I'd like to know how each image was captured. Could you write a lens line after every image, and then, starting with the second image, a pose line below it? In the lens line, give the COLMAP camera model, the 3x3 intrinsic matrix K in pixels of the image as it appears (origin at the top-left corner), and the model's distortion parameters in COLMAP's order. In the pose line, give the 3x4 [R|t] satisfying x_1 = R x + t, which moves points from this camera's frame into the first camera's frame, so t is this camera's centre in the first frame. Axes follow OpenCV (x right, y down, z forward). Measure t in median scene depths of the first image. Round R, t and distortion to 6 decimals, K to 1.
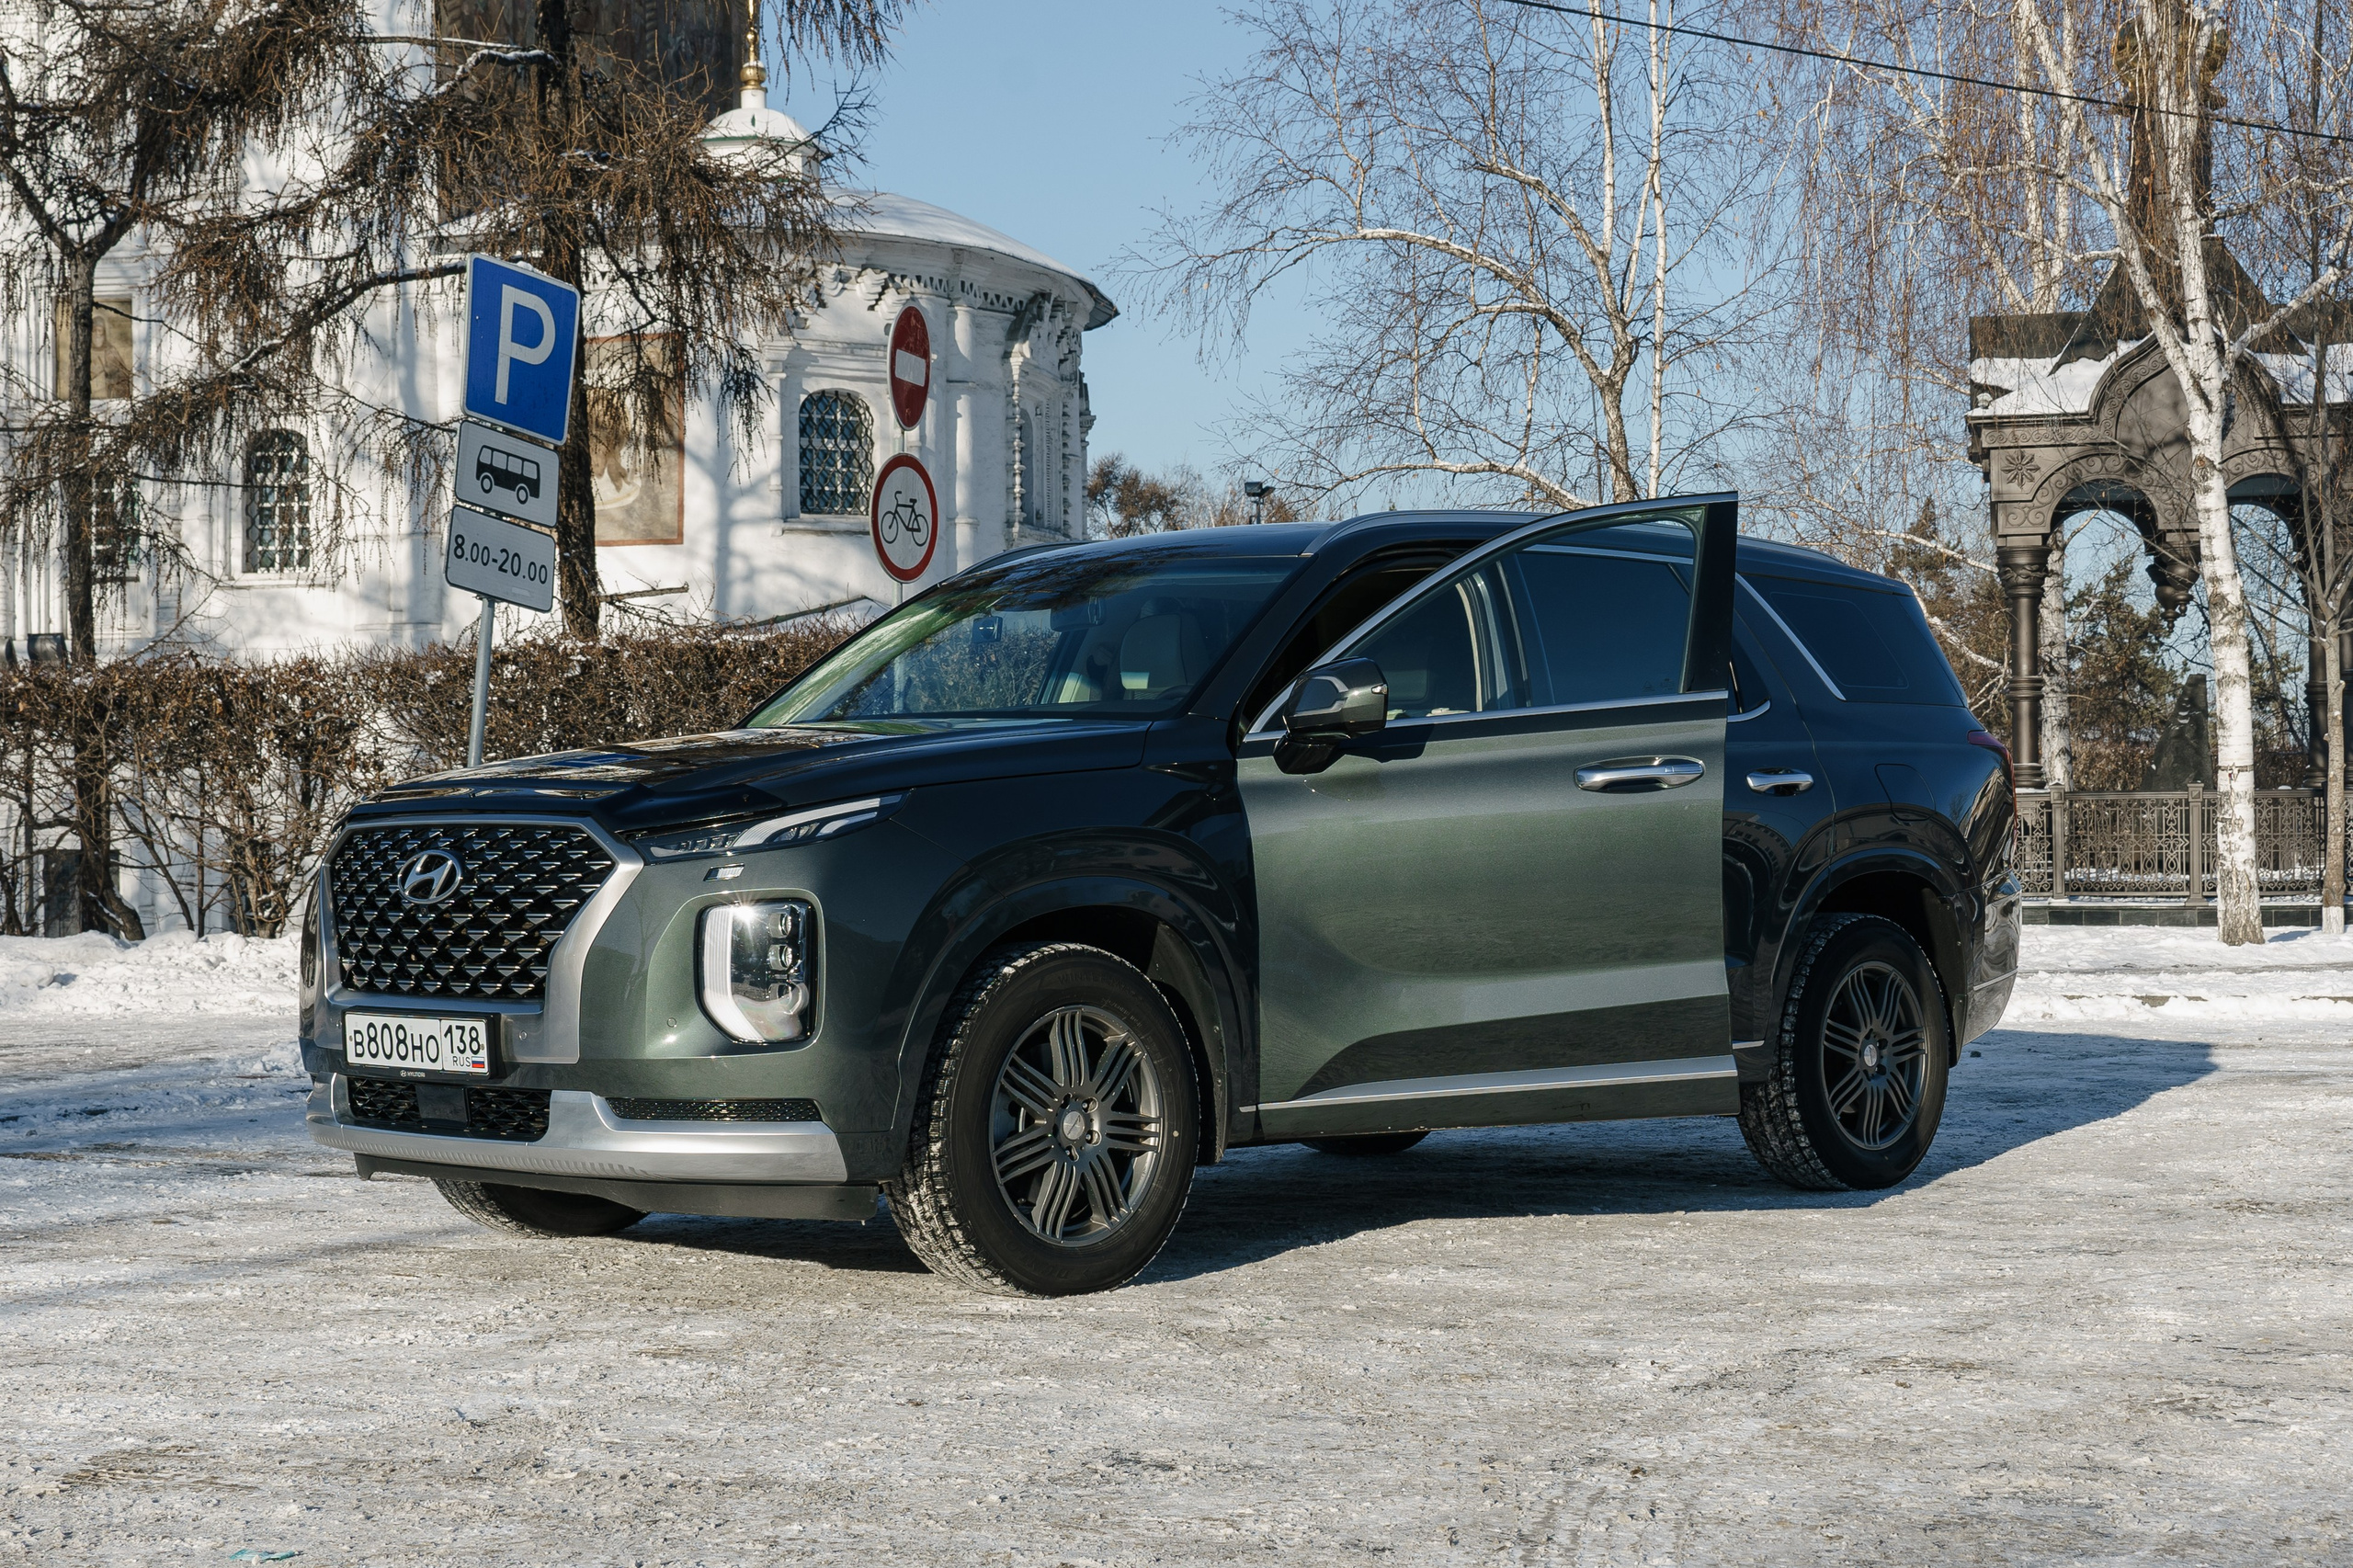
lens RADIAL K [[2952.0, 0, 1171.1], [0, 2952.0, 800.7], [0, 0, 1]] dist [0.000828, 0.000000]
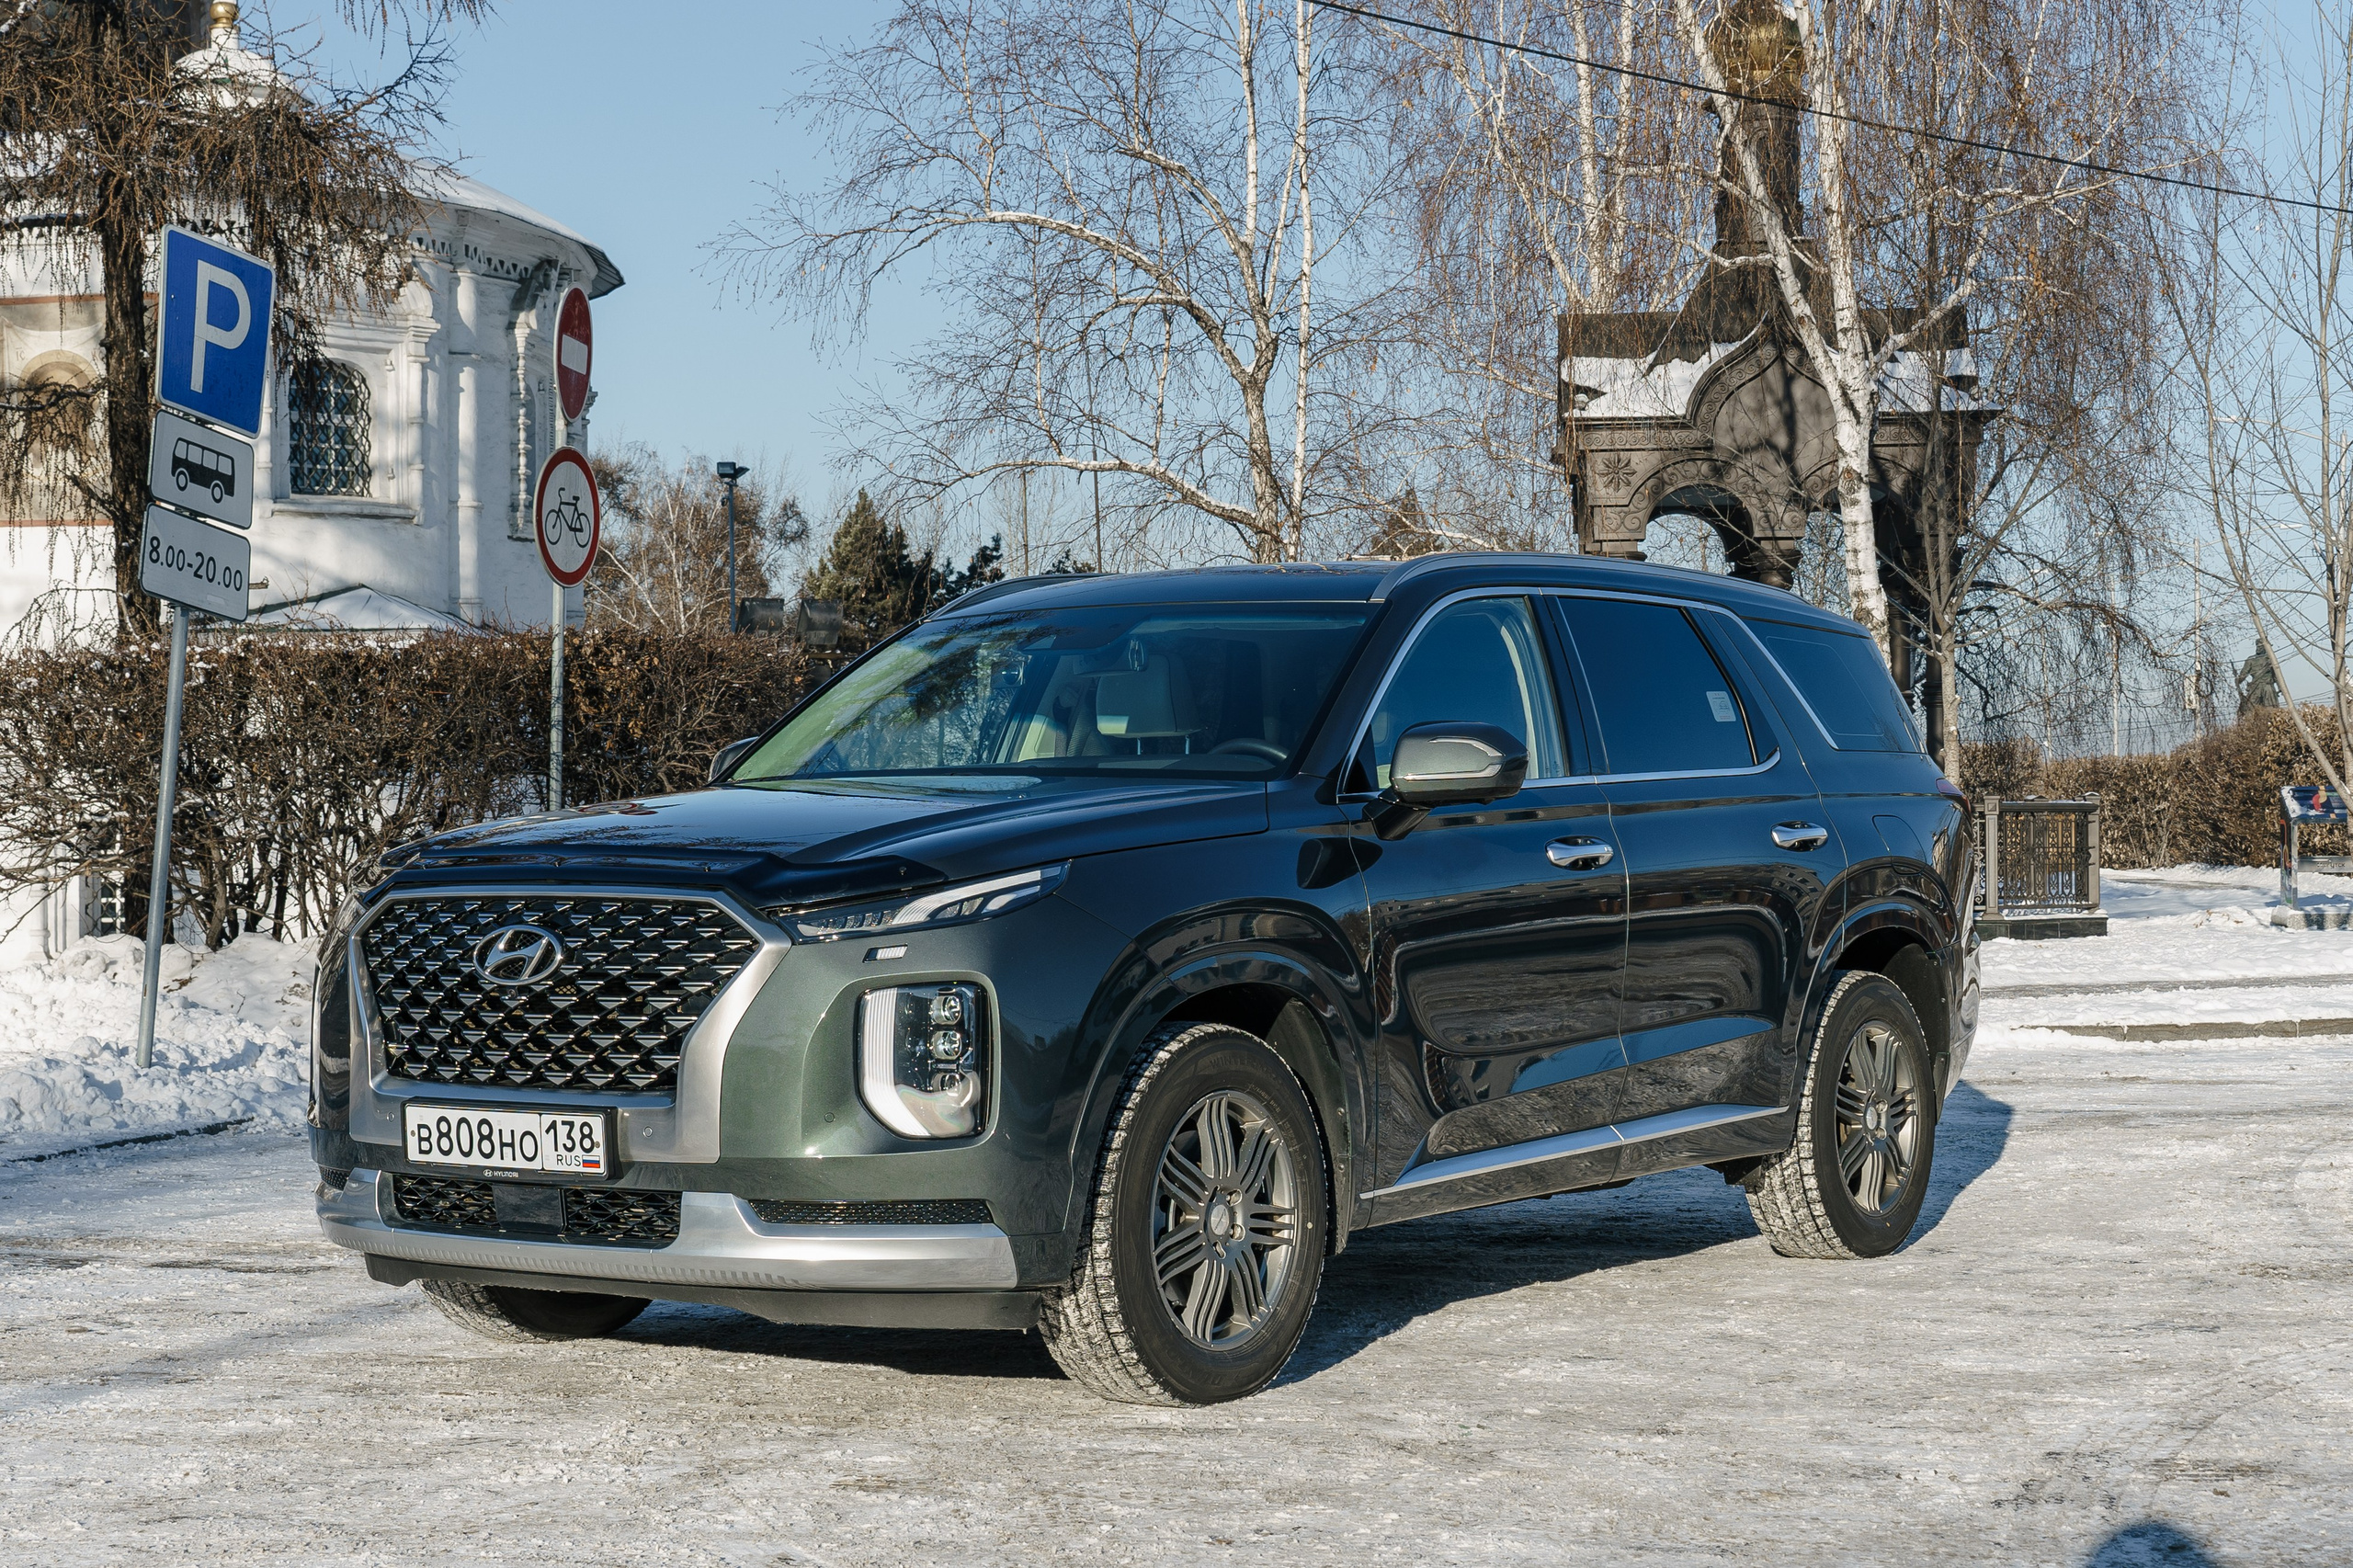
lens RADIAL K [[3127.0, 0, 1123.7], [0, 3127.0, 797.0], [0, 0, 1]] dist [0.014134, 0.000000]
pose [[0.990485, 0.003385, 0.137576, -0.200704], [-0.002928, 0.999990, -0.003523, -0.019816], [-0.137587, 0.003086, 0.990485, 0.026364]]
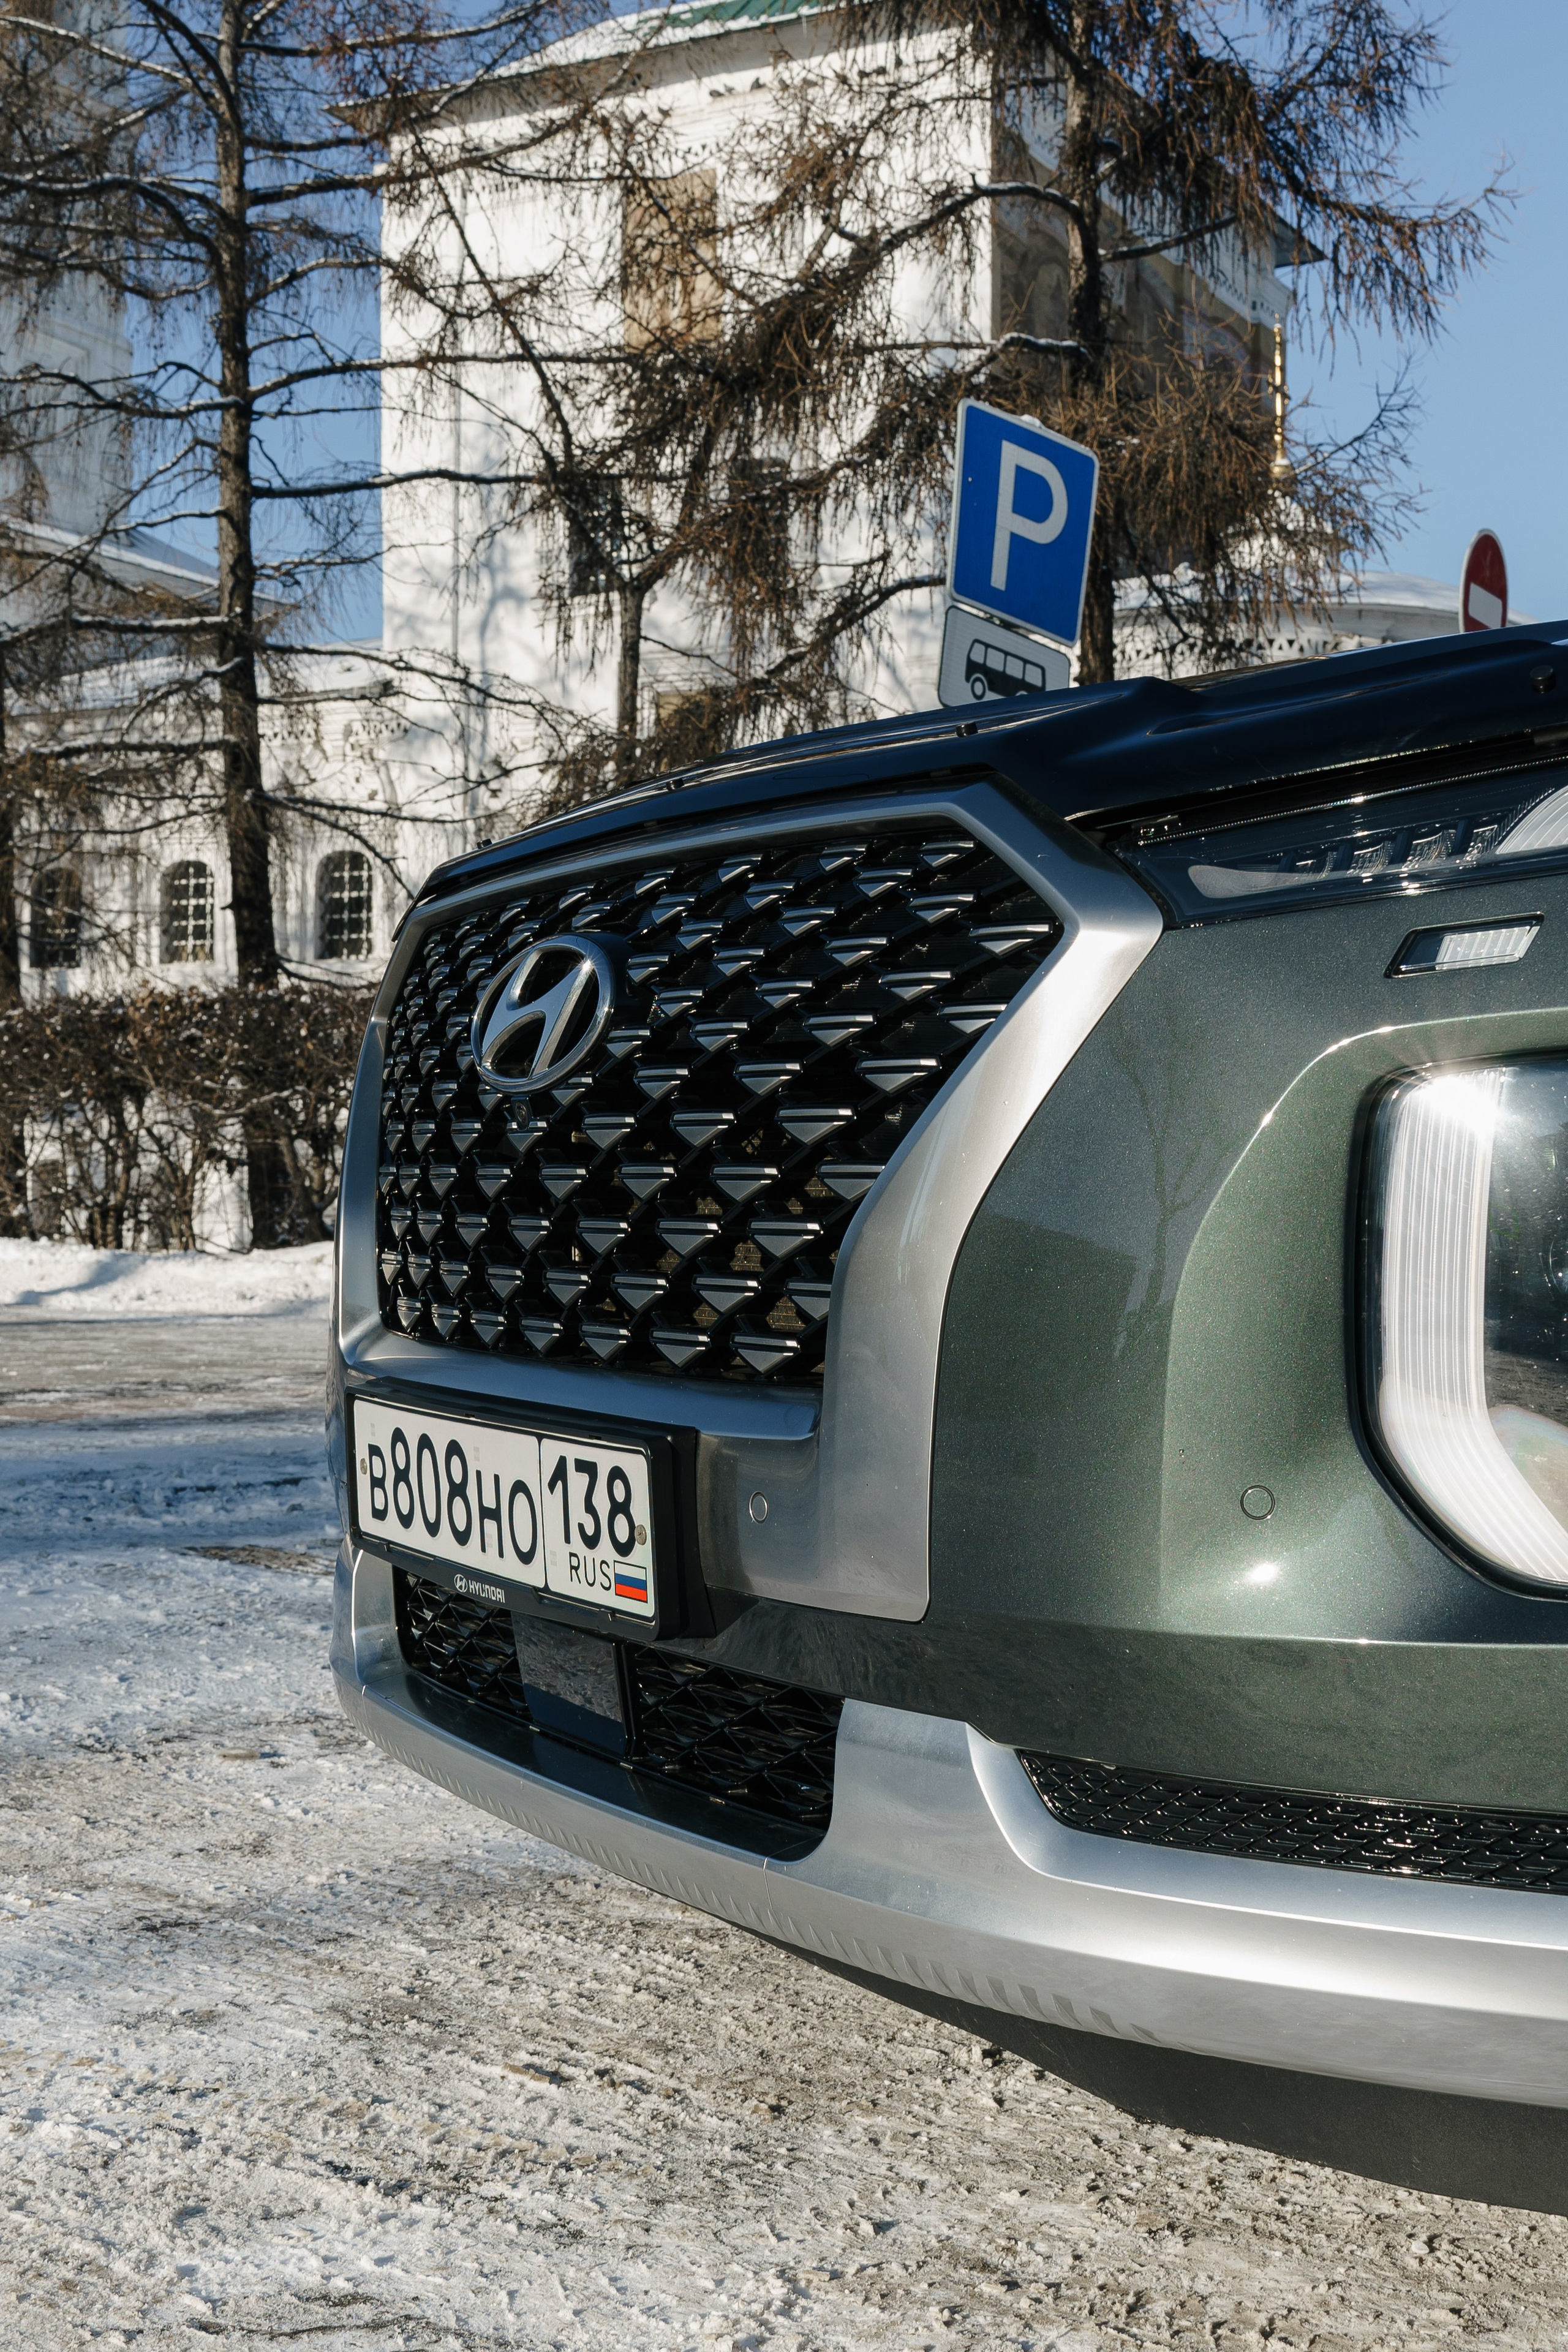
lens RADIAL K [[2769.2, 0, 884.5], [0, 2769.2, 1203.6], [0, 0, 1]] dist [-0.030821, 0.000000]
pose [[0.961272, 0.019261, -0.274929, -0.125404], [-0.013922, 0.999675, 0.021357, 0.040765], [0.275251, -0.016702, 0.961227, 0.708161]]
